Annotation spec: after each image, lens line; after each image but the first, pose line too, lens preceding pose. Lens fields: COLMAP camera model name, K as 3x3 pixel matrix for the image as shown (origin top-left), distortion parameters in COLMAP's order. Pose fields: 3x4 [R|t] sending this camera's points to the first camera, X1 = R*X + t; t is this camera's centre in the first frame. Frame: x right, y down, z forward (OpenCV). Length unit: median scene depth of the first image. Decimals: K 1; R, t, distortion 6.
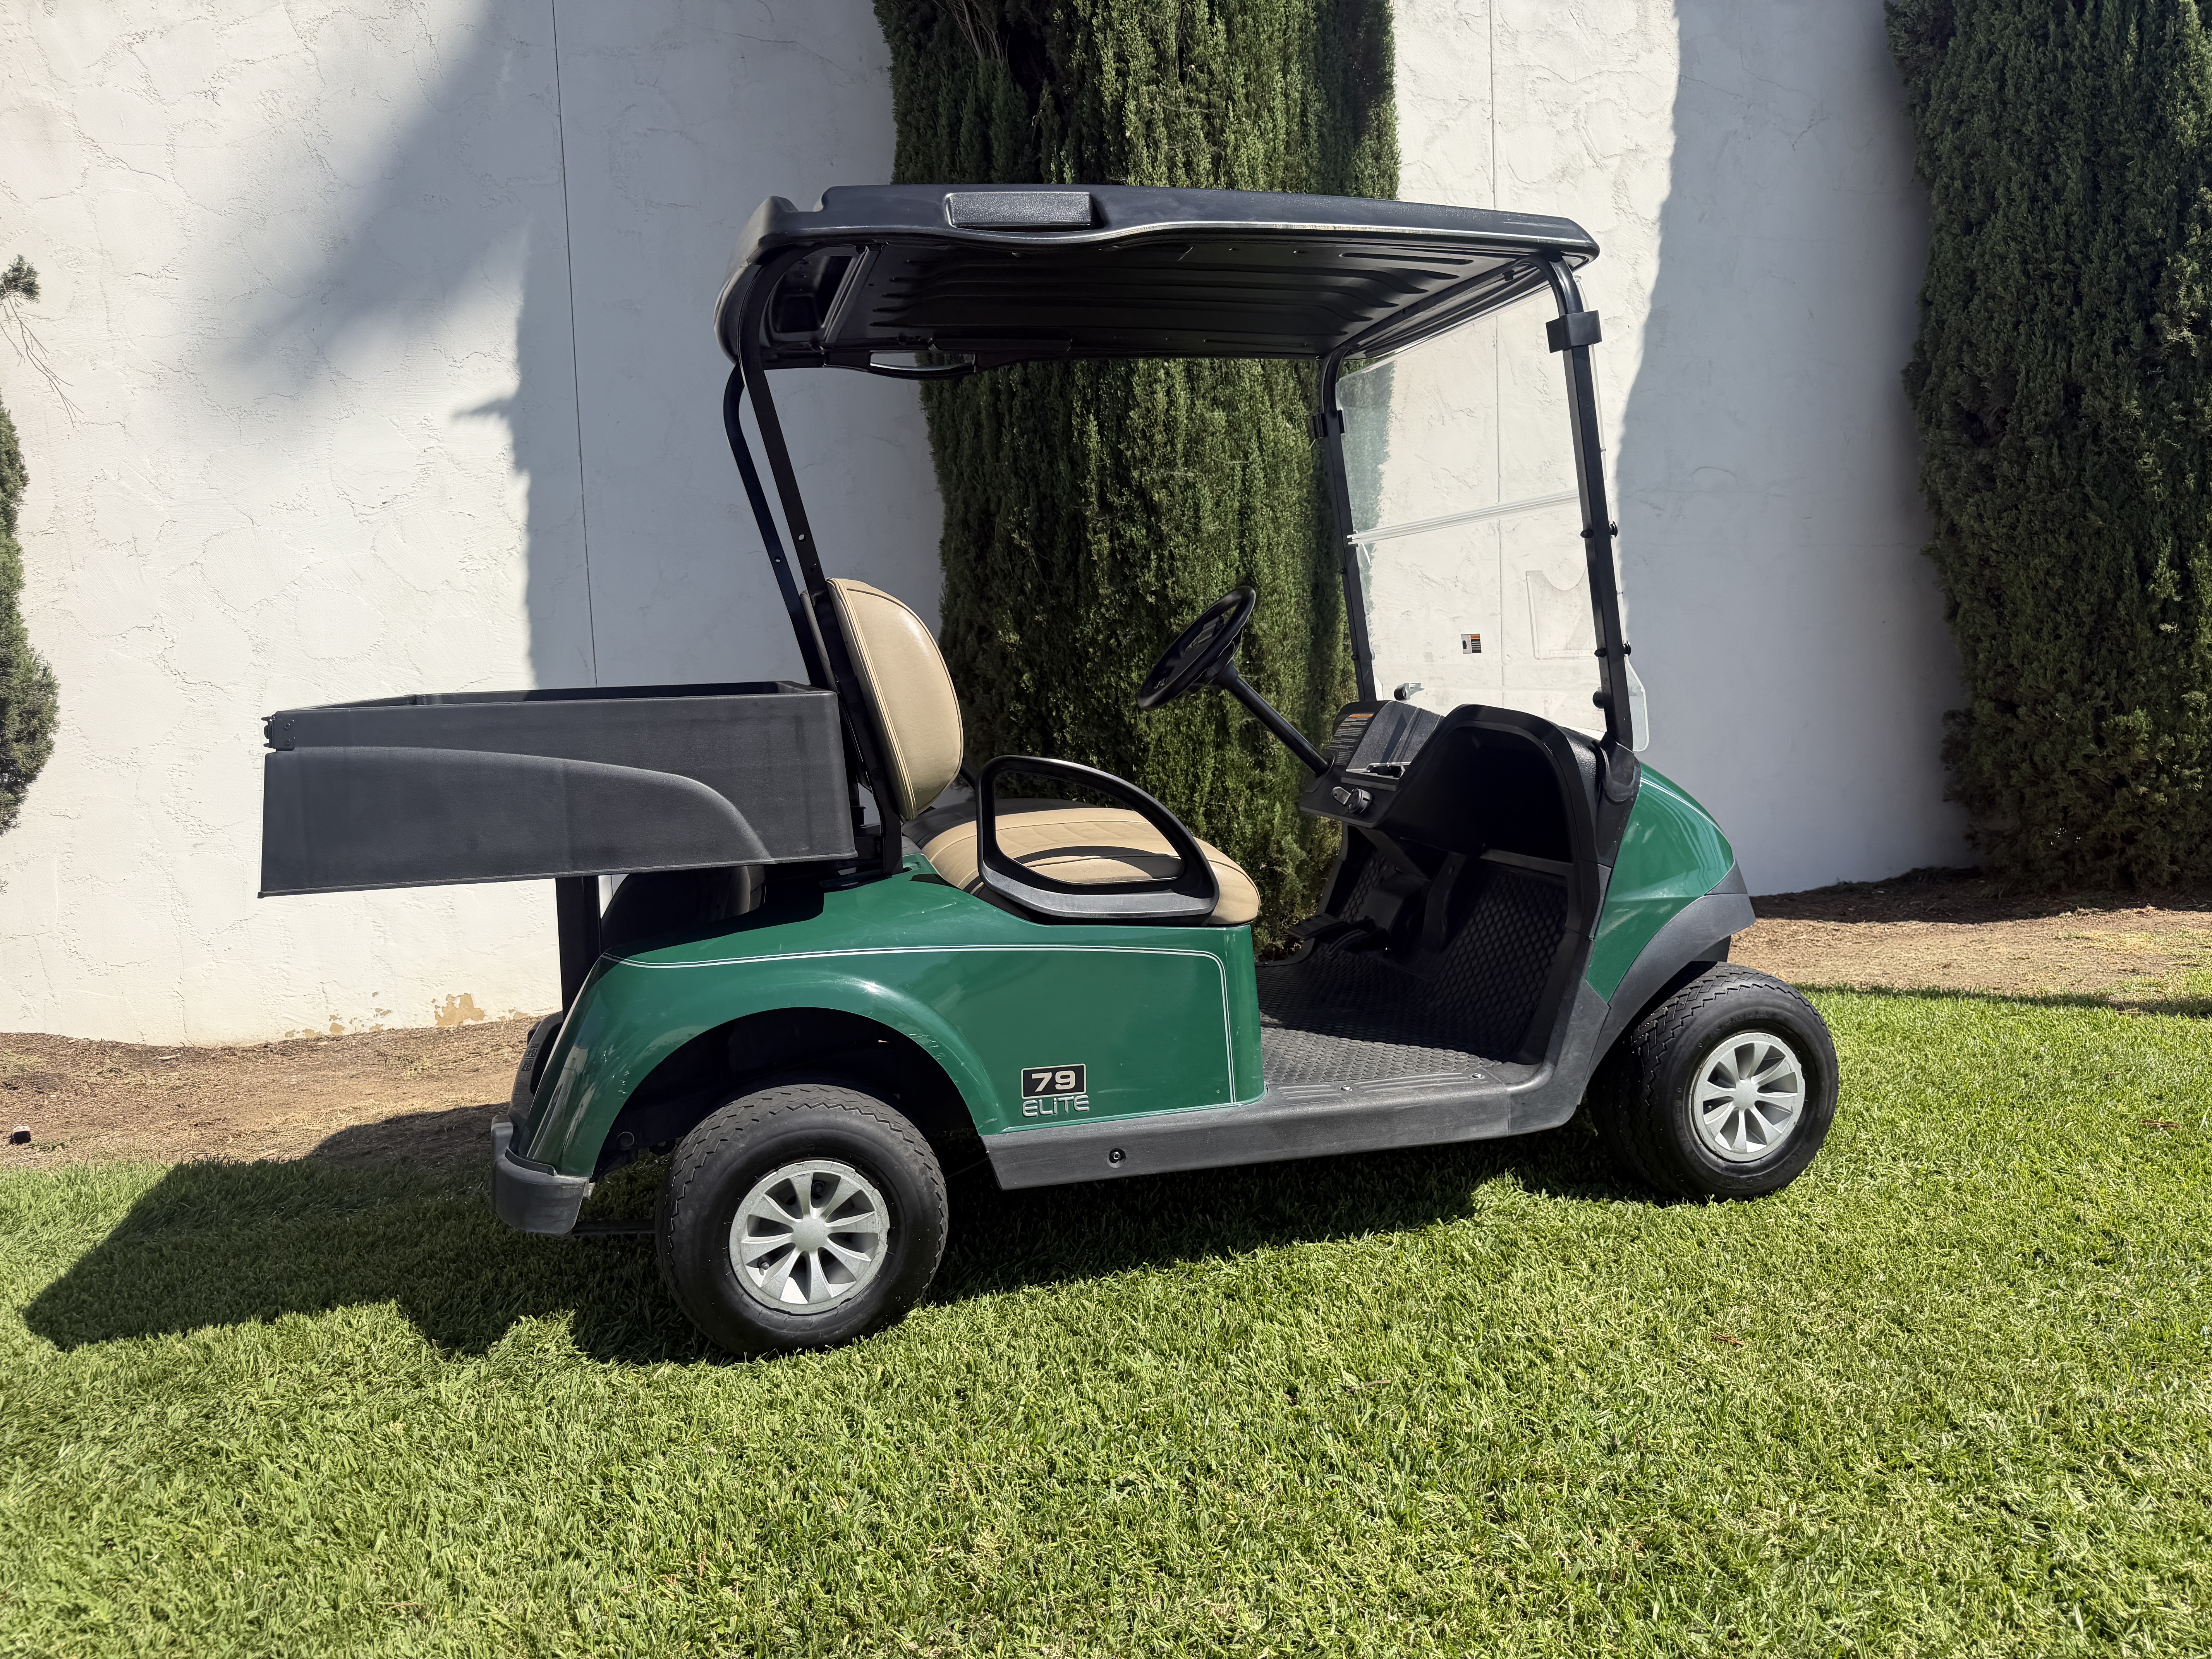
lens RADIAL K [[1576.6, 0, 1127.7], [0, 1576.6, 834.8], [0, 0, 1]] dist [0.010676, -0.031952]
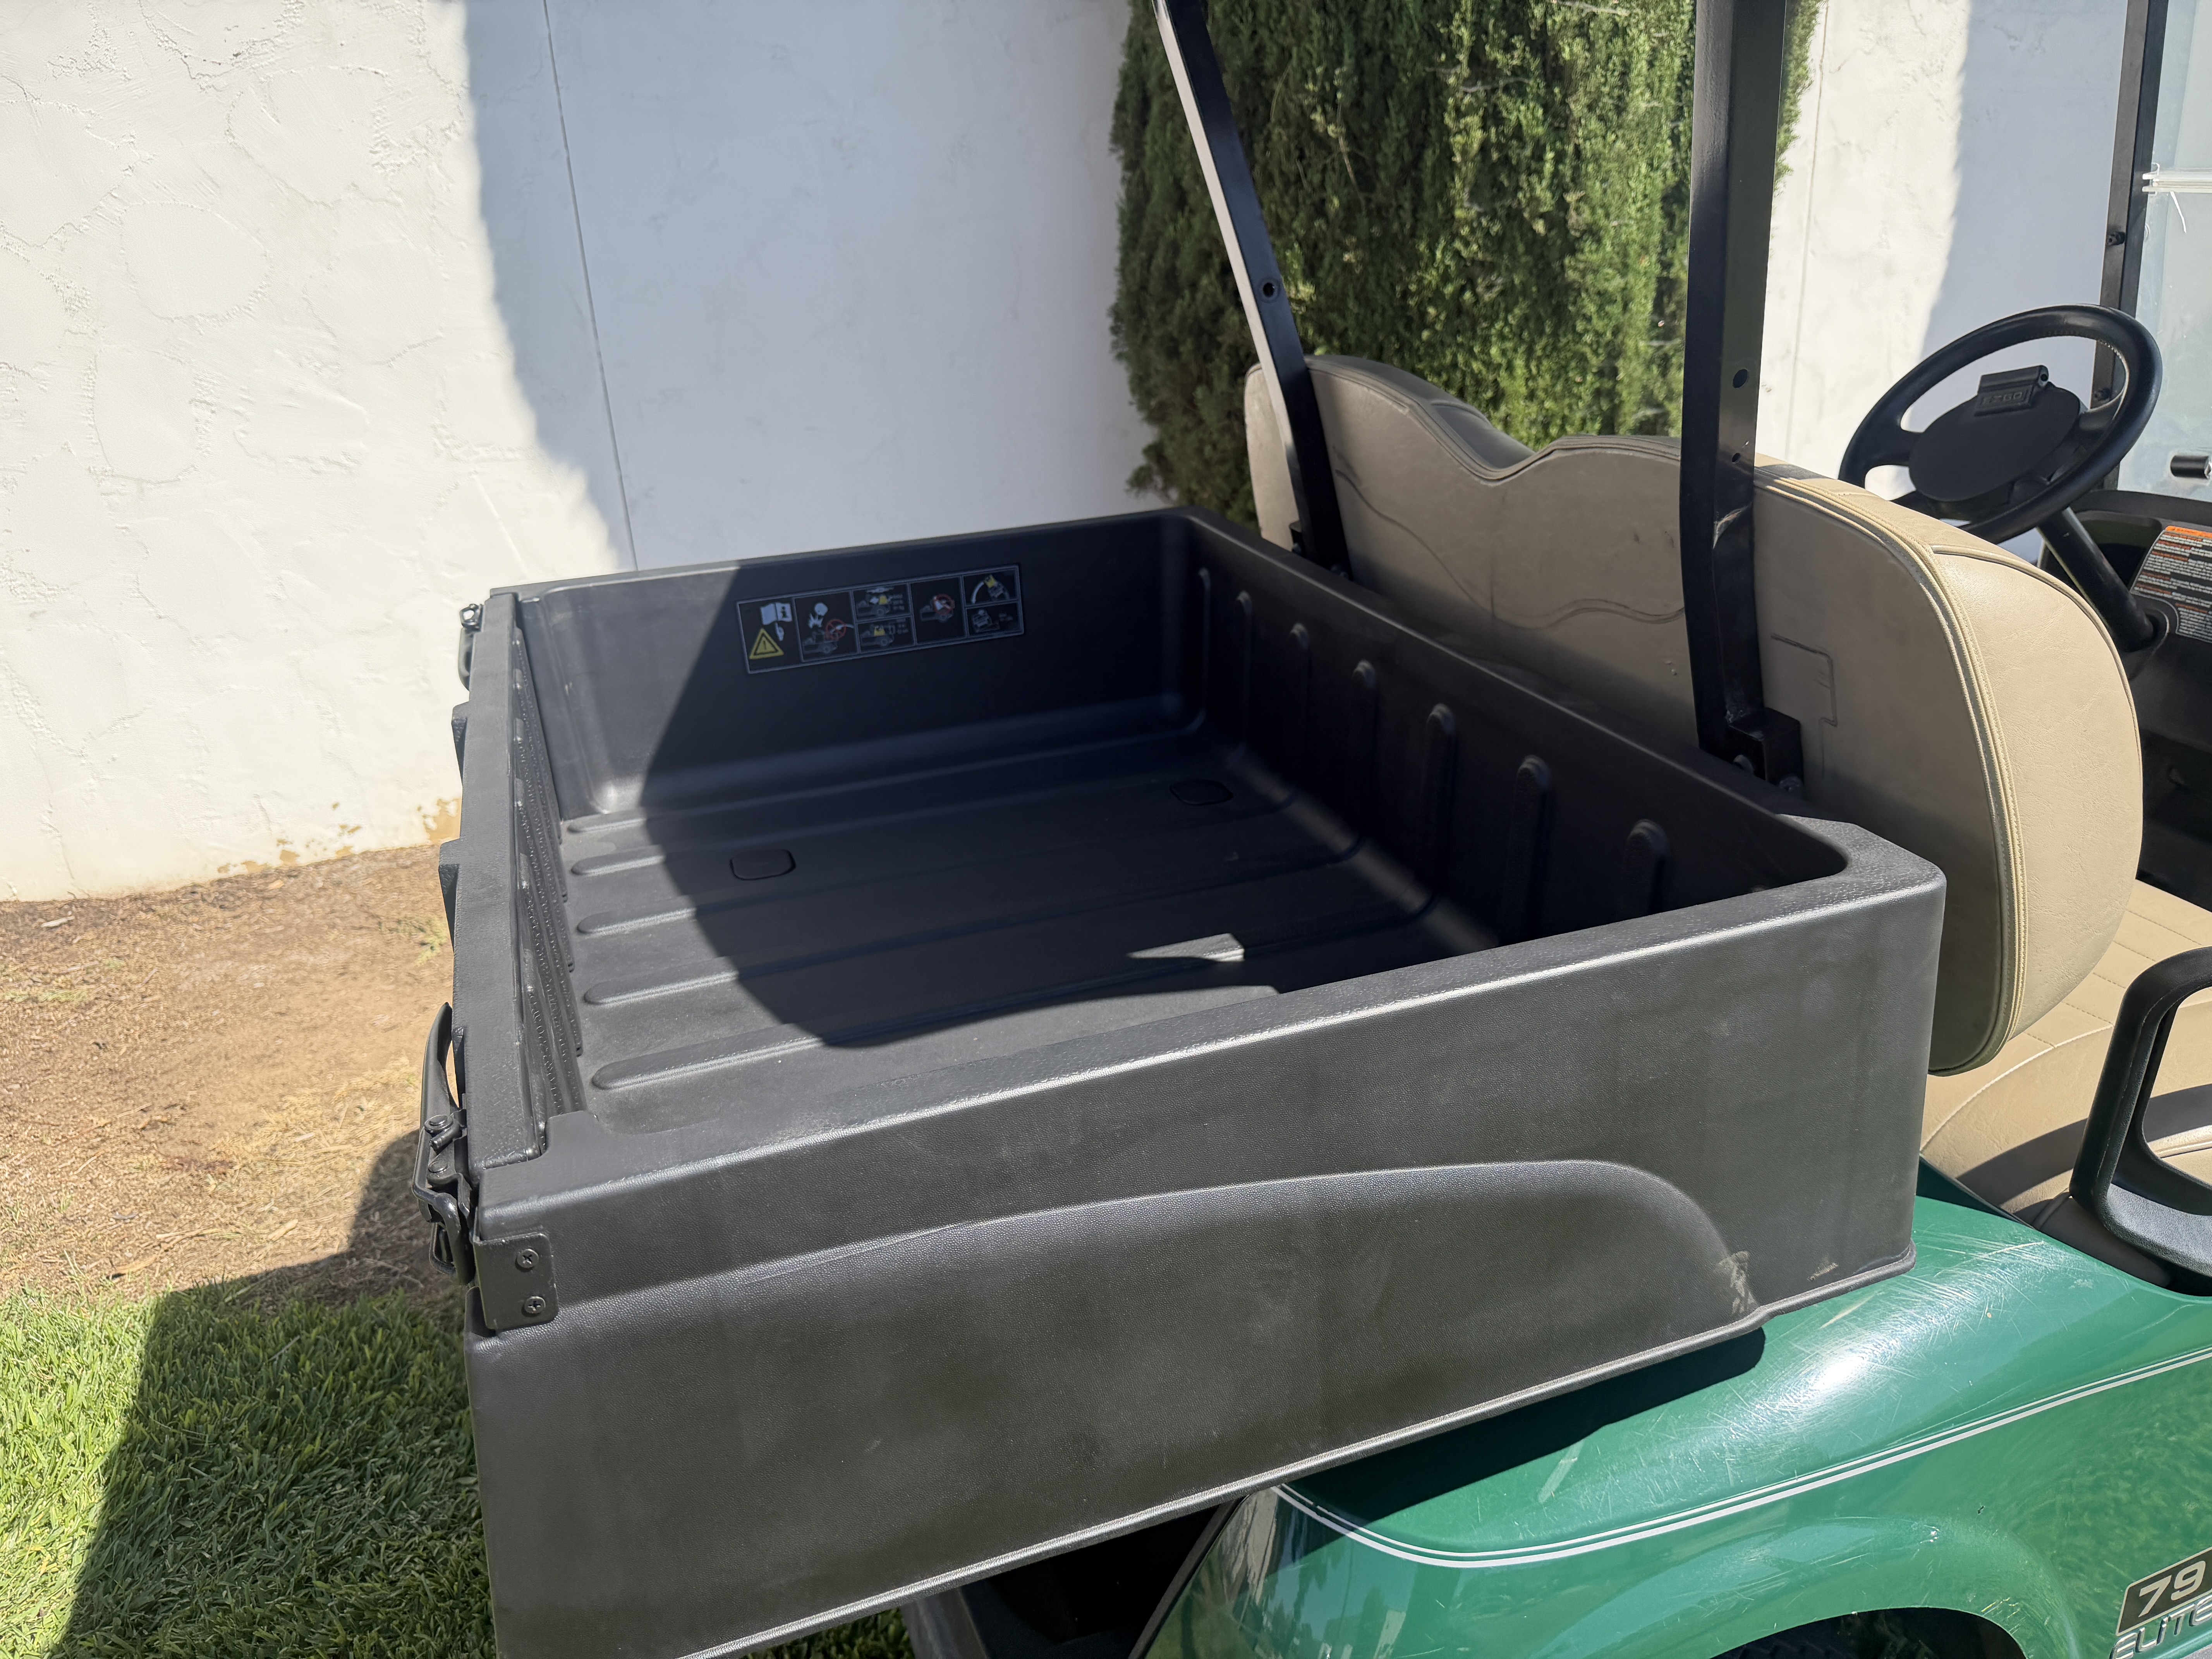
lens RADIAL K [[1576.6, 0, 1112.5], [0, 1576.6, 824.1], [0, 0, 1]] dist [0.010676, -0.031952]
pose [[0.997506, -0.034194, 0.061740, -0.198070], [0.015621, 0.960064, 0.279342, -0.097672], [-0.068826, -0.277681, 0.958205, 0.336726]]
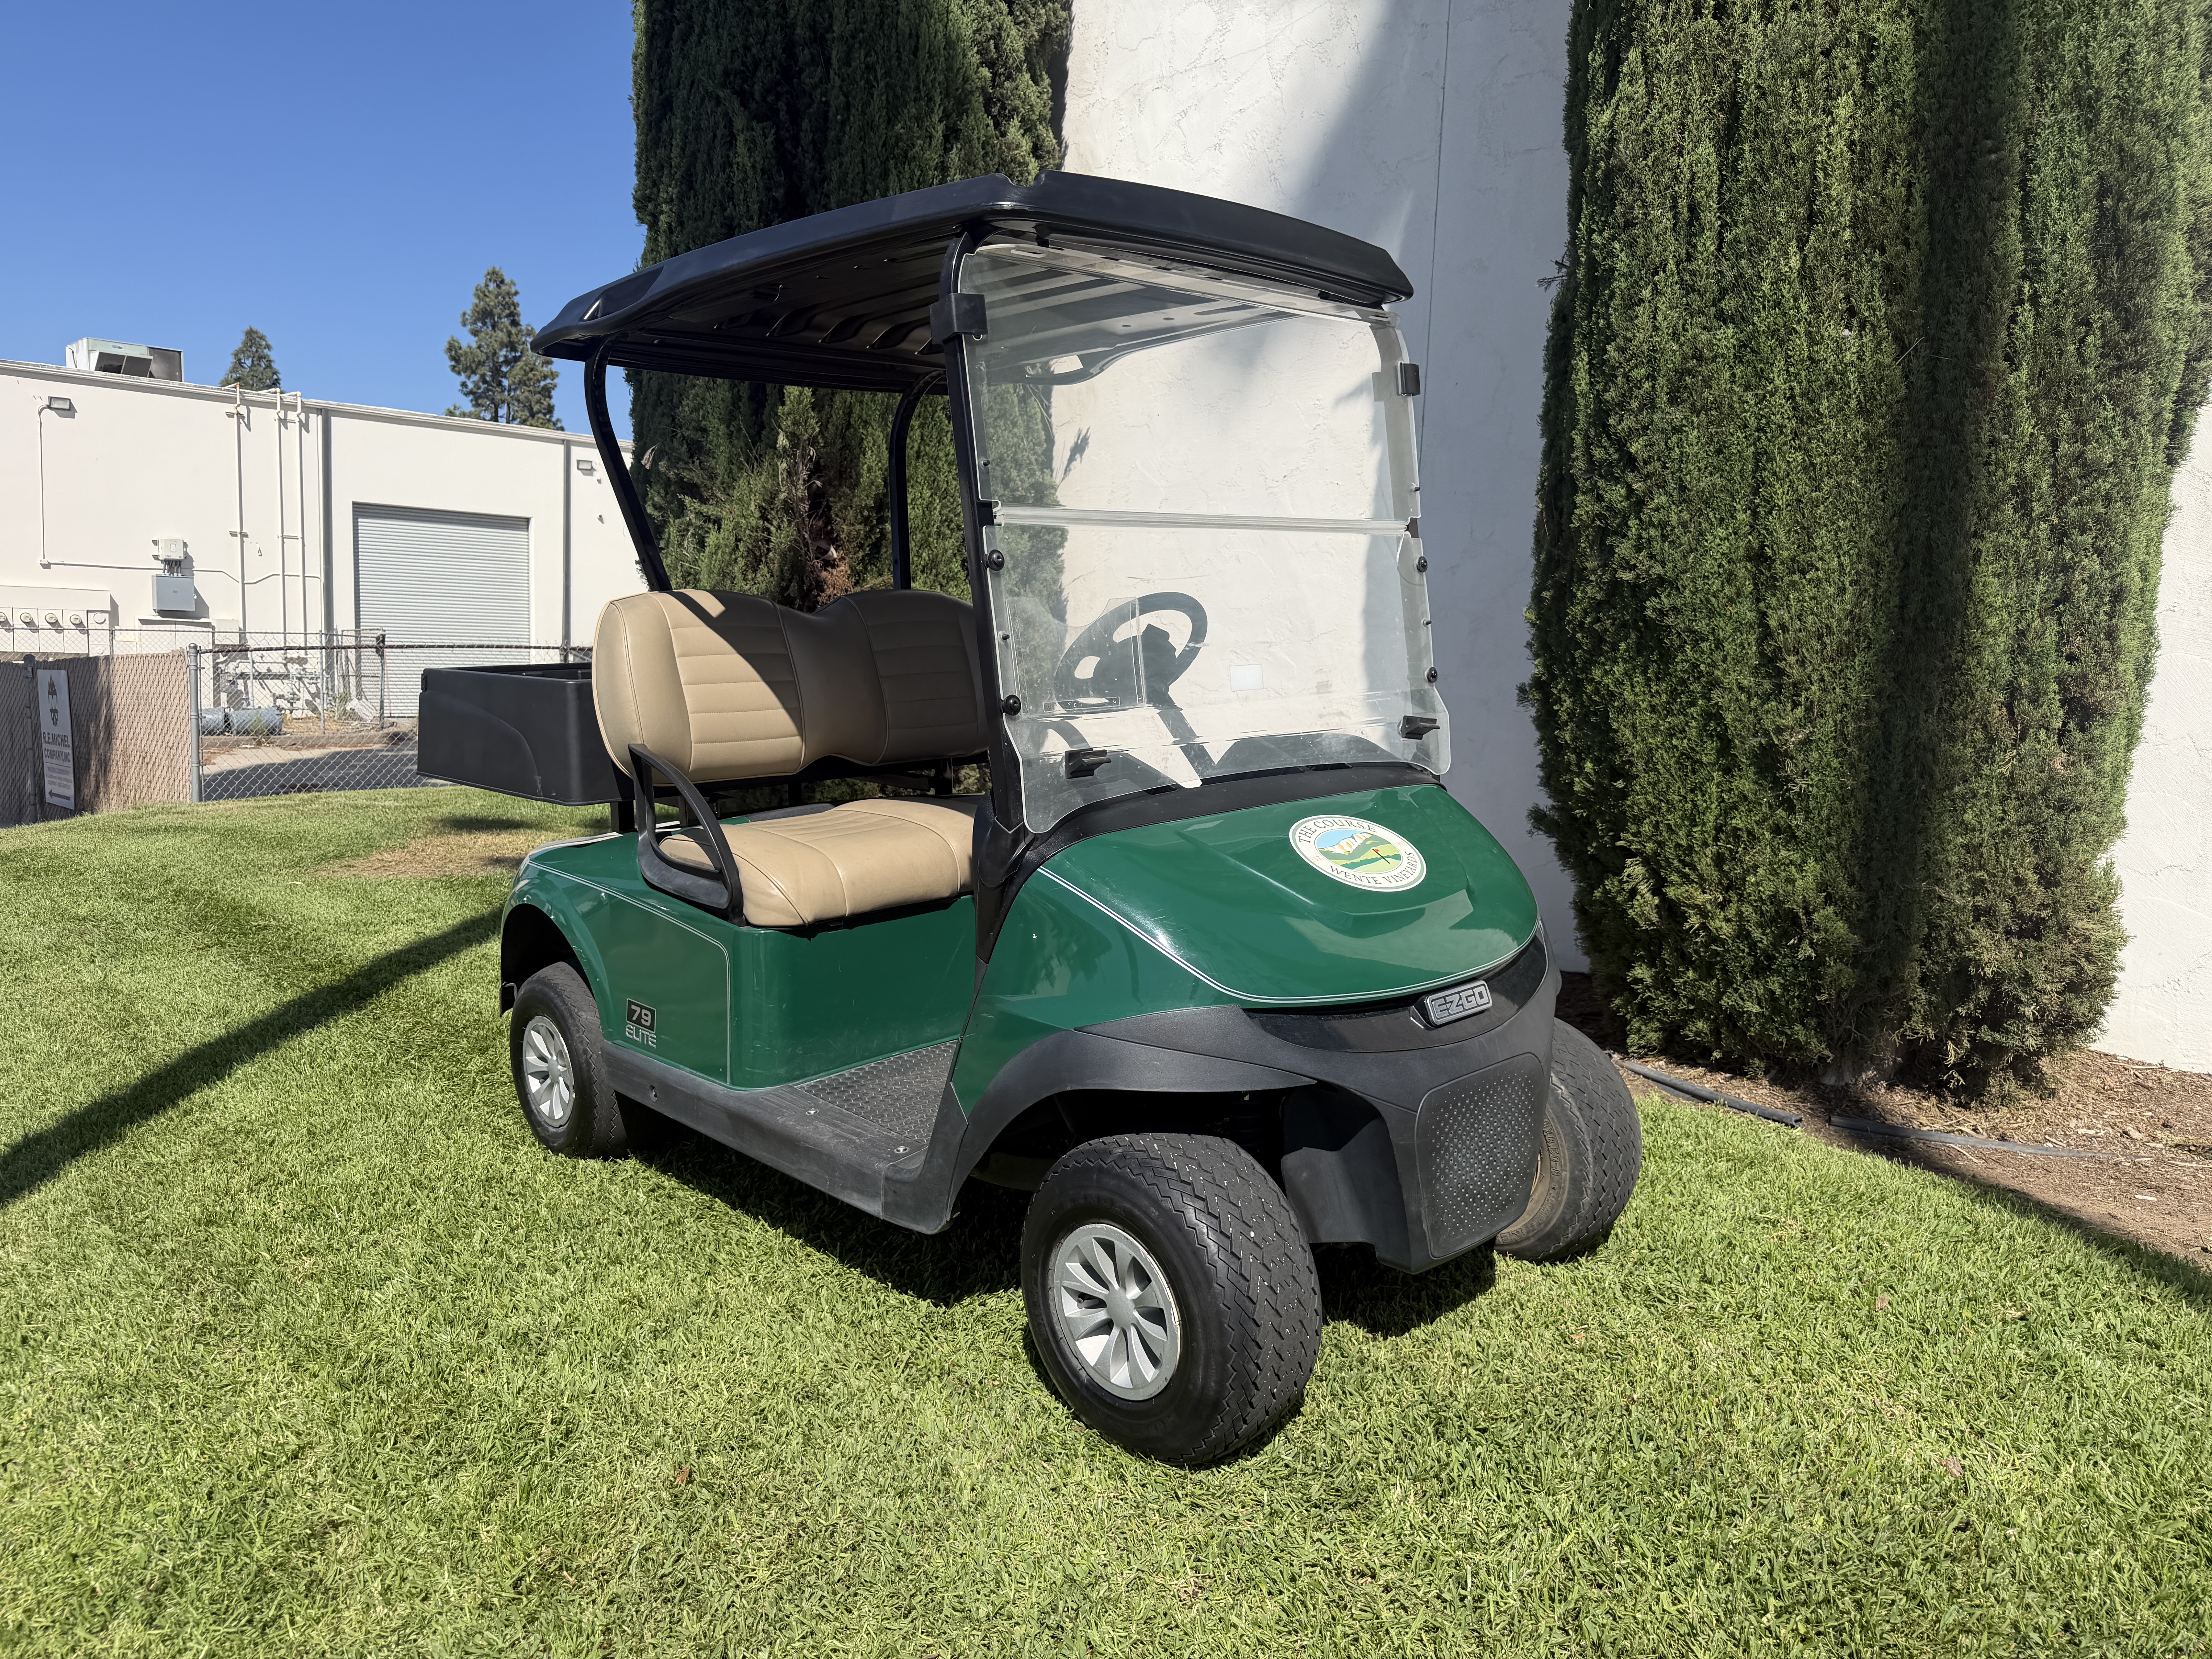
lens RADIAL K [[1576.6, 0, 1098.1], [0, 1576.6, 851.4], [0, 0, 1]] dist [0.010676, -0.031952]
pose [[0.460287, 0.168672, -0.871599, 0.601395], [-0.110815, 0.985023, 0.132101, -0.086719], [0.880827, 0.035781, 0.472085, 0.383140]]
